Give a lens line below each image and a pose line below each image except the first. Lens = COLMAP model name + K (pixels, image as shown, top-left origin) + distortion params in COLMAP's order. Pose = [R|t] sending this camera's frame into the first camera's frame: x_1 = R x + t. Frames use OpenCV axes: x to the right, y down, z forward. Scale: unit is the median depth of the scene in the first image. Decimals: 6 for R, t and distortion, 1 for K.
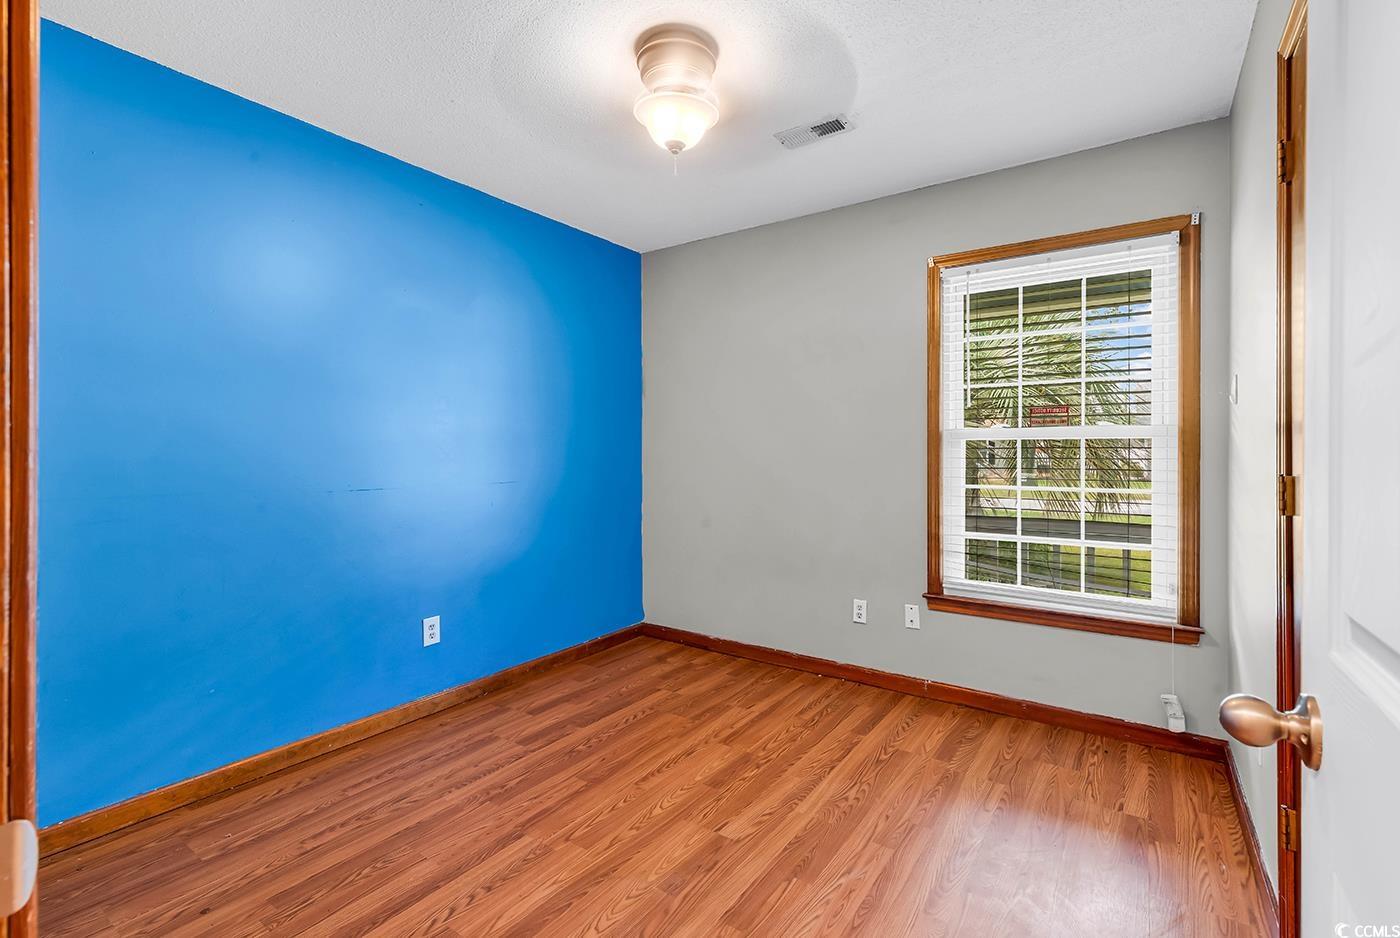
lens RADIAL K [[627.9, 0, 704.9], [0, 627.9, 454.8], [0, 0, 1]] dist [0.007919, -0.000211]
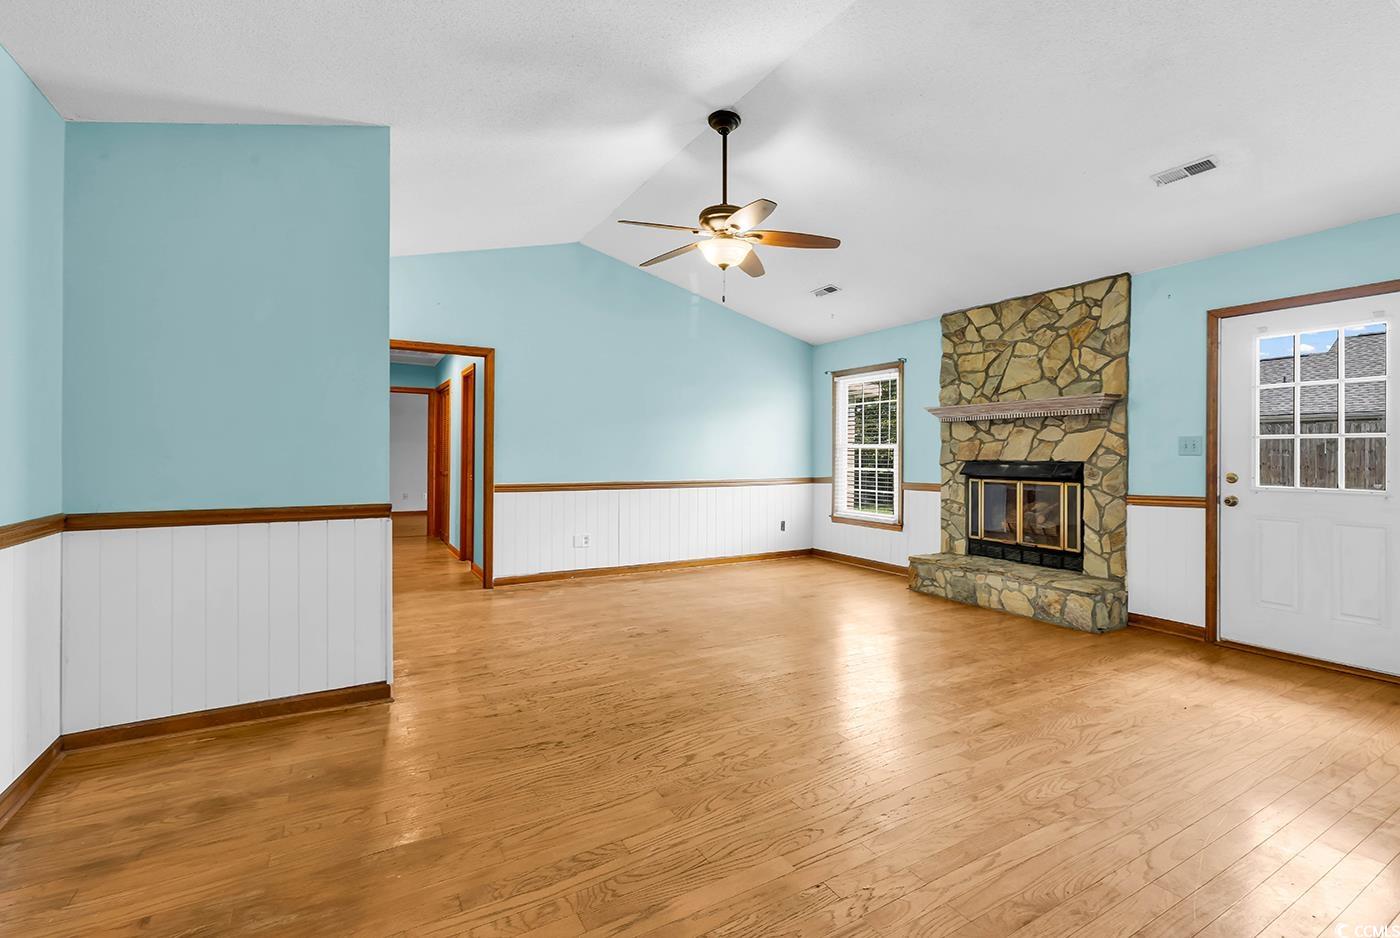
lens RADIAL K [[627.9, 0, 704.9], [0, 627.9, 454.8], [0, 0, 1]] dist [0.007919, -0.000211]
pose [[0.903780, 0.000714, -0.427997, 0.936579], [-0.001600, 0.999997, -0.001709, 0.002733], [0.427994, 0.002229, 0.903779, -1.322511]]
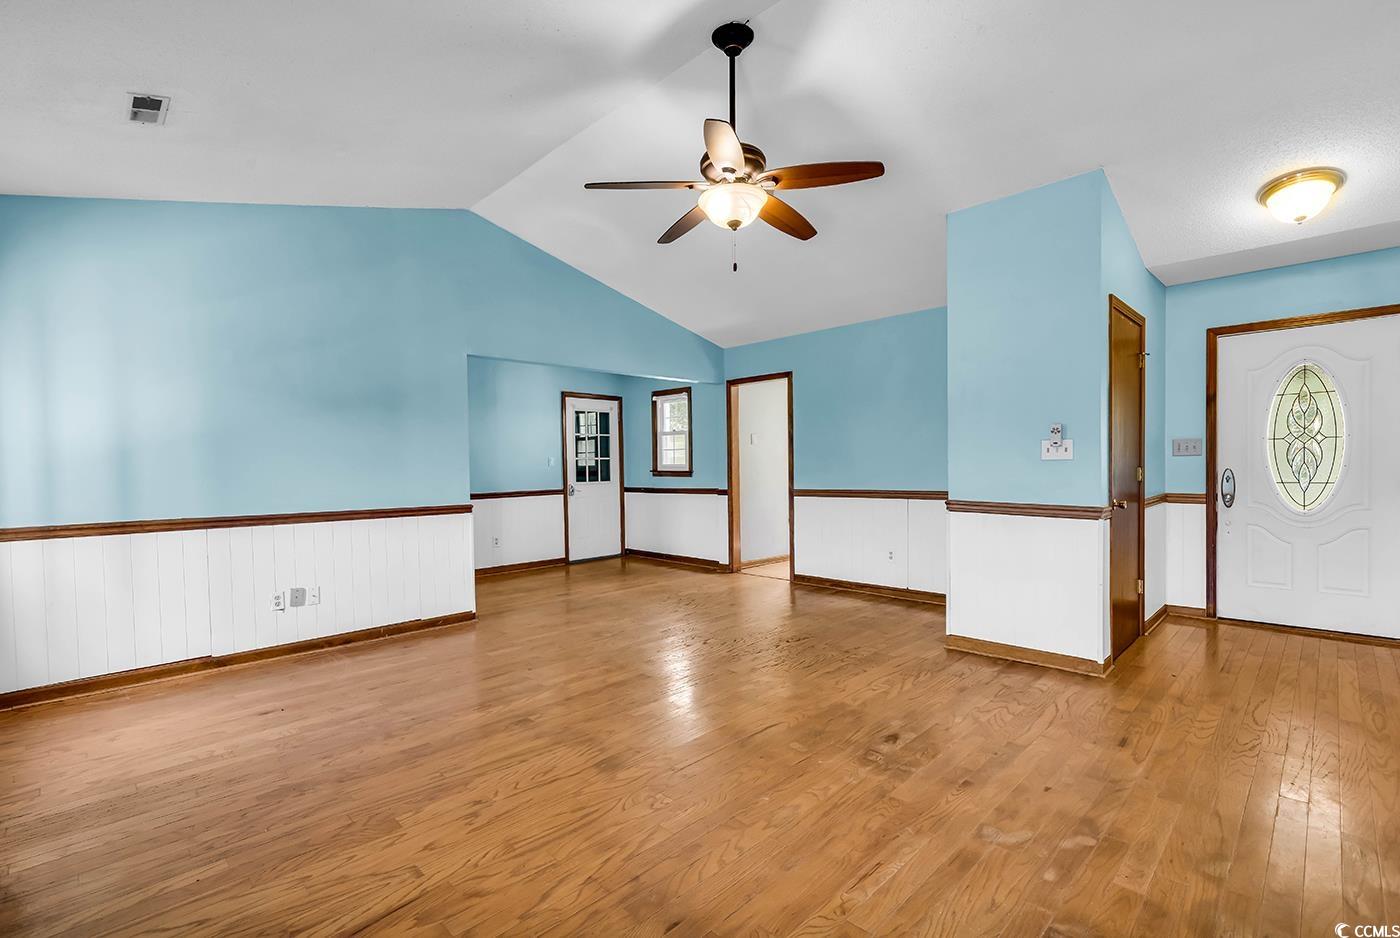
lens RADIAL K [[631.1, 0, 710.9], [0, 631.1, 482.7], [0, 0, 1]] dist [0.006950, 0.000412]
pose [[-0.985873, 0.007740, 0.167313, 0.316895], [0.012516, 0.999543, 0.027511, -0.000588], [-0.167024, 0.029217, -0.985520, 0.788162]]
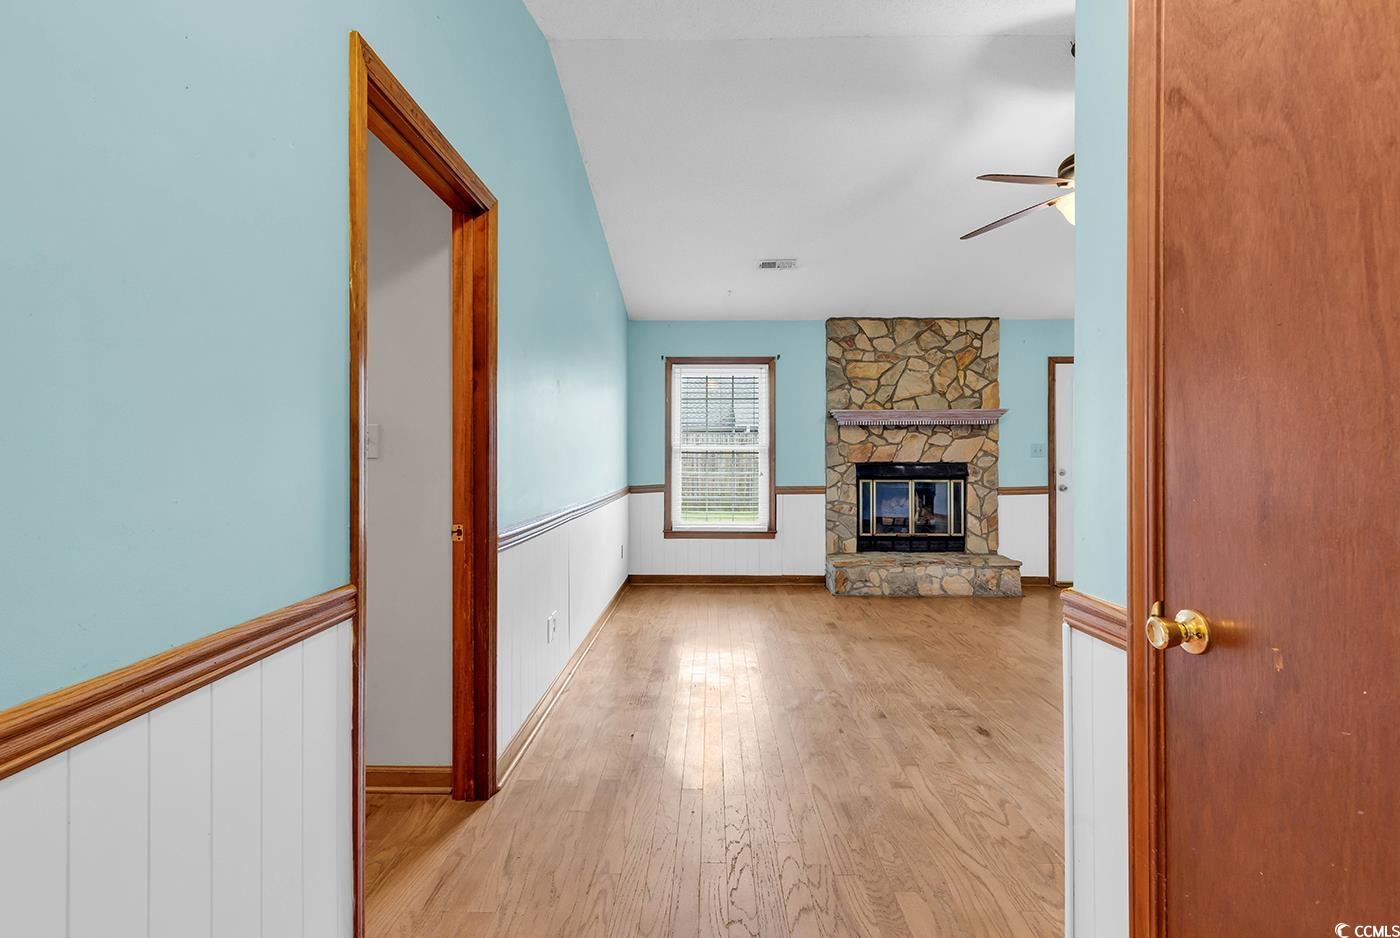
lens RADIAL K [[634.6, 0, 697.5], [0, 634.6, 456.9], [0, 0, 1]] dist [0.006194, -0.000010]
pose [[0.834391, -0.003814, 0.551160, -0.641086], [0.003216, 0.999993, 0.002052, -0.007831], [-0.551163, 0.000060, 0.834397, -0.687439]]
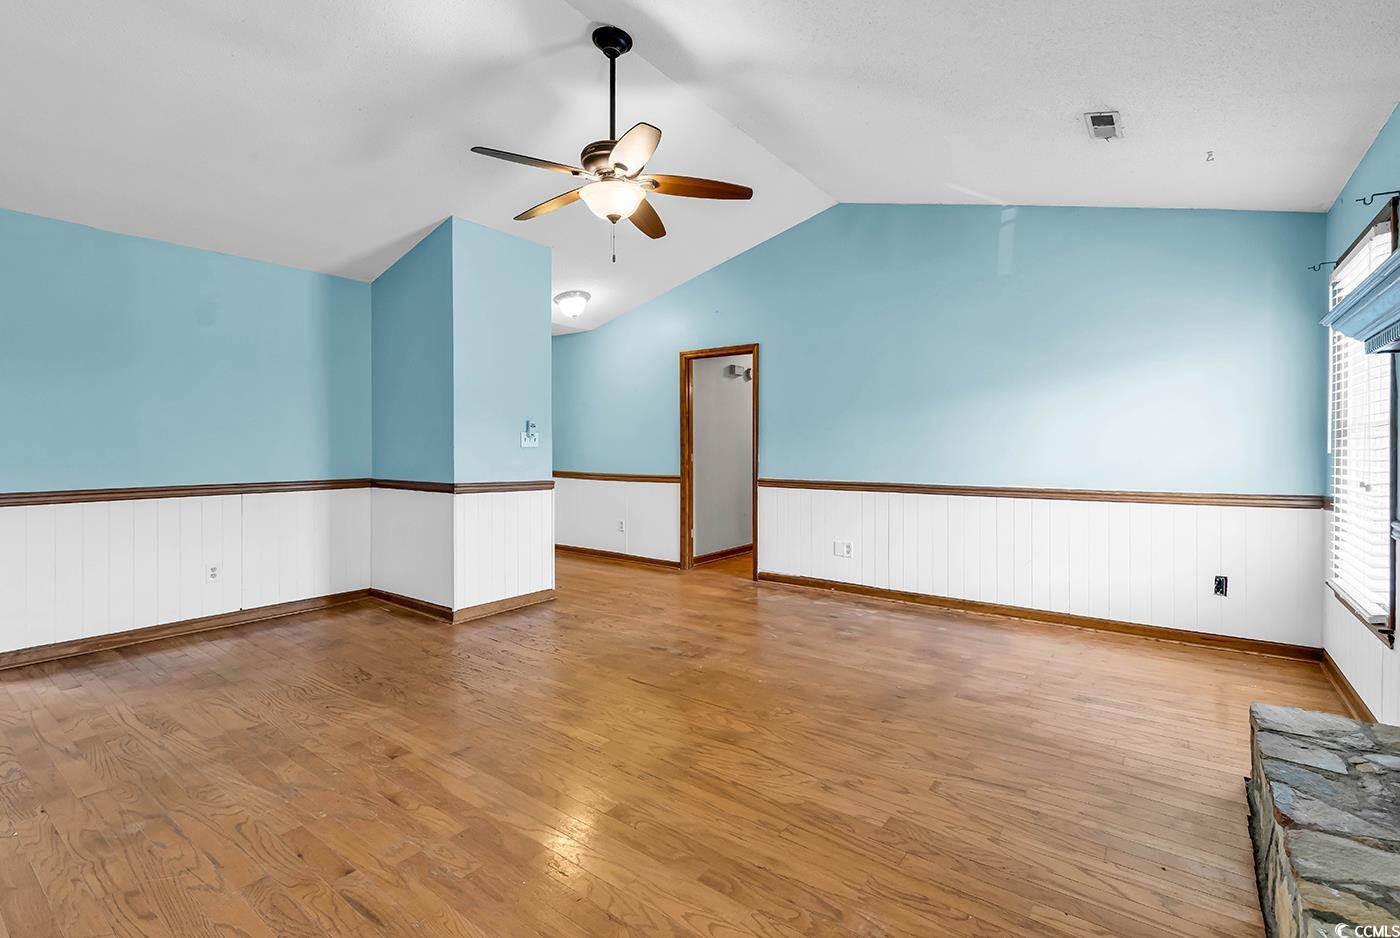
lens RADIAL K [[627.9, 0, 704.9], [0, 627.9, 454.8], [0, 0, 1]] dist [0.007919, -0.000211]
pose [[-0.032160, 0.010319, -0.999429, 1.449705], [0.000002, 0.999947, 0.010324, -0.000779], [0.999483, 0.000330, -0.032158, -0.010260]]
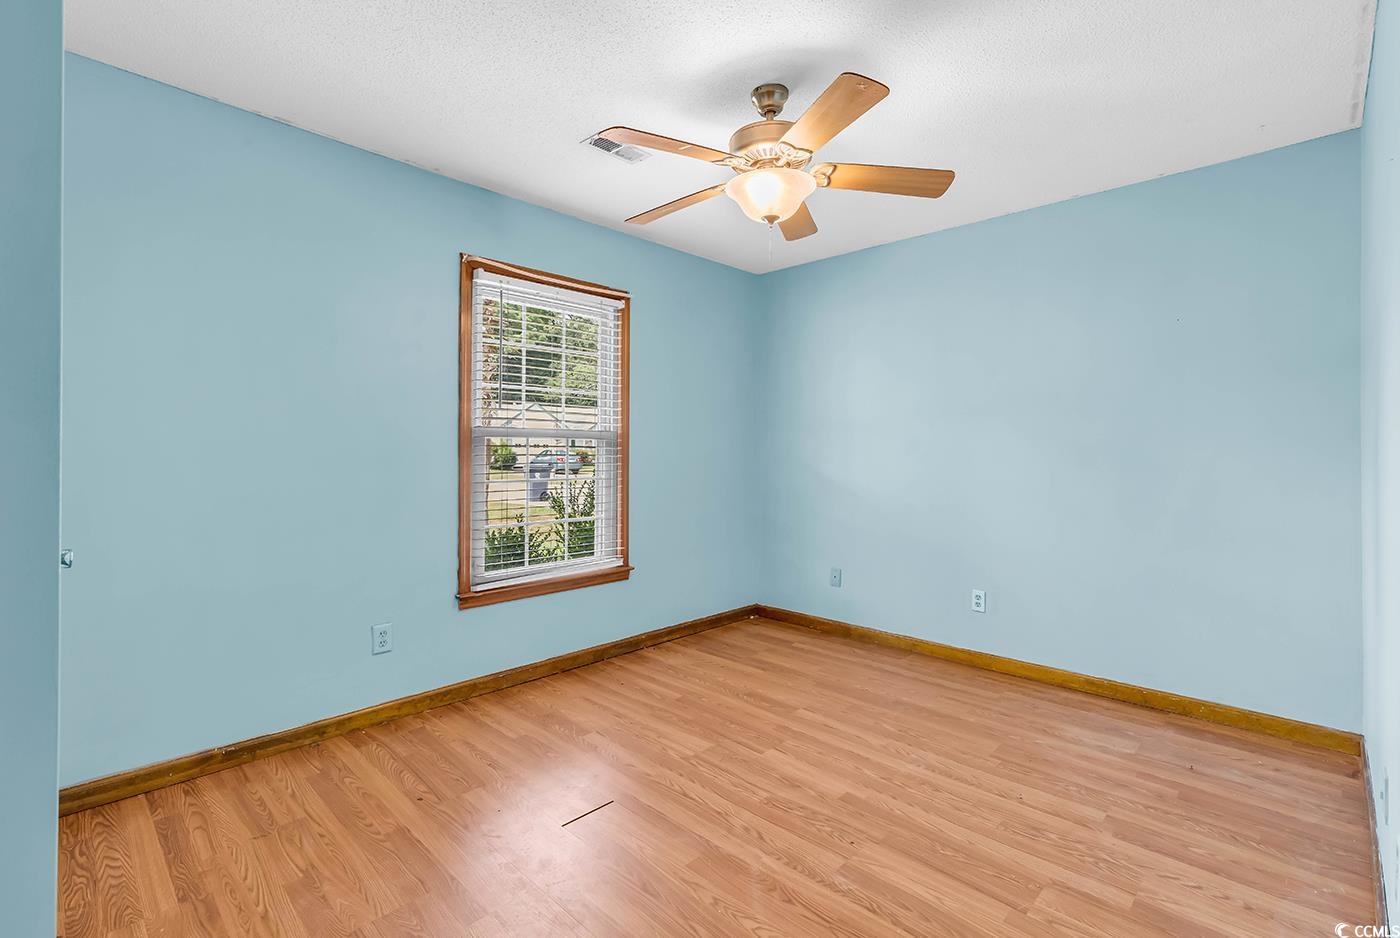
lens RADIAL K [[634.6, 0, 697.5], [0, 634.6, 456.9], [0, 0, 1]] dist [0.006194, -0.000010]
pose [[0.167388, -0.007665, 0.985861, -0.551242], [-0.007434, 0.999932, 0.009036, -0.003641], [-0.985863, -0.008842, 0.167319, 0.480647]]
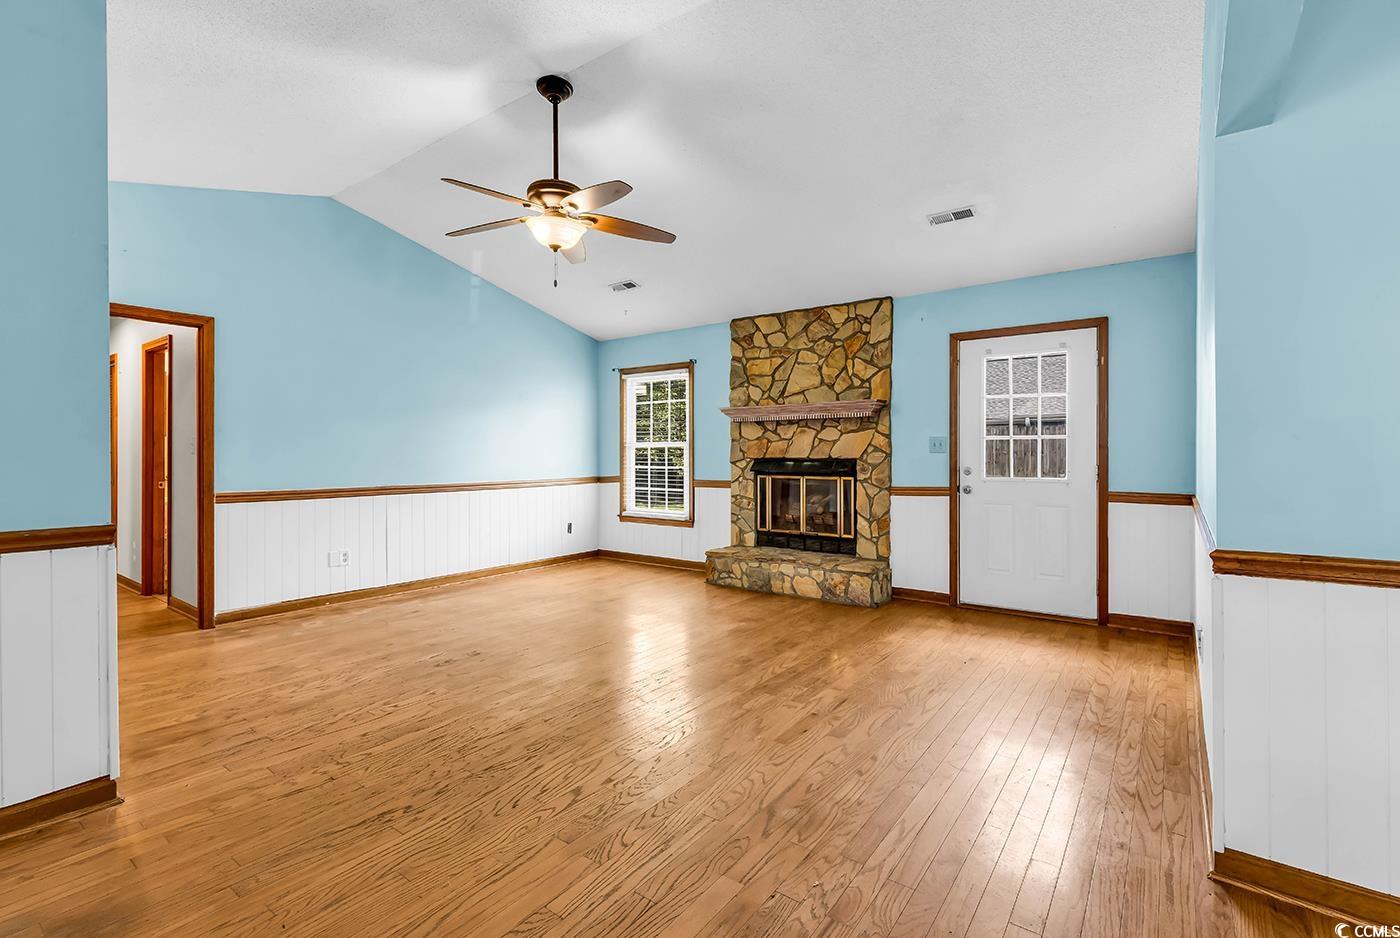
lens RADIAL K [[634.6, 0, 697.5], [0, 634.6, 456.9], [0, 0, 1]] dist [0.006194, -0.000010]
pose [[0.999203, -0.003375, -0.039786, 0.740091], [0.003529, 0.999987, 0.003807, 0.002681], [0.039772, -0.003944, 0.999201, -1.323416]]
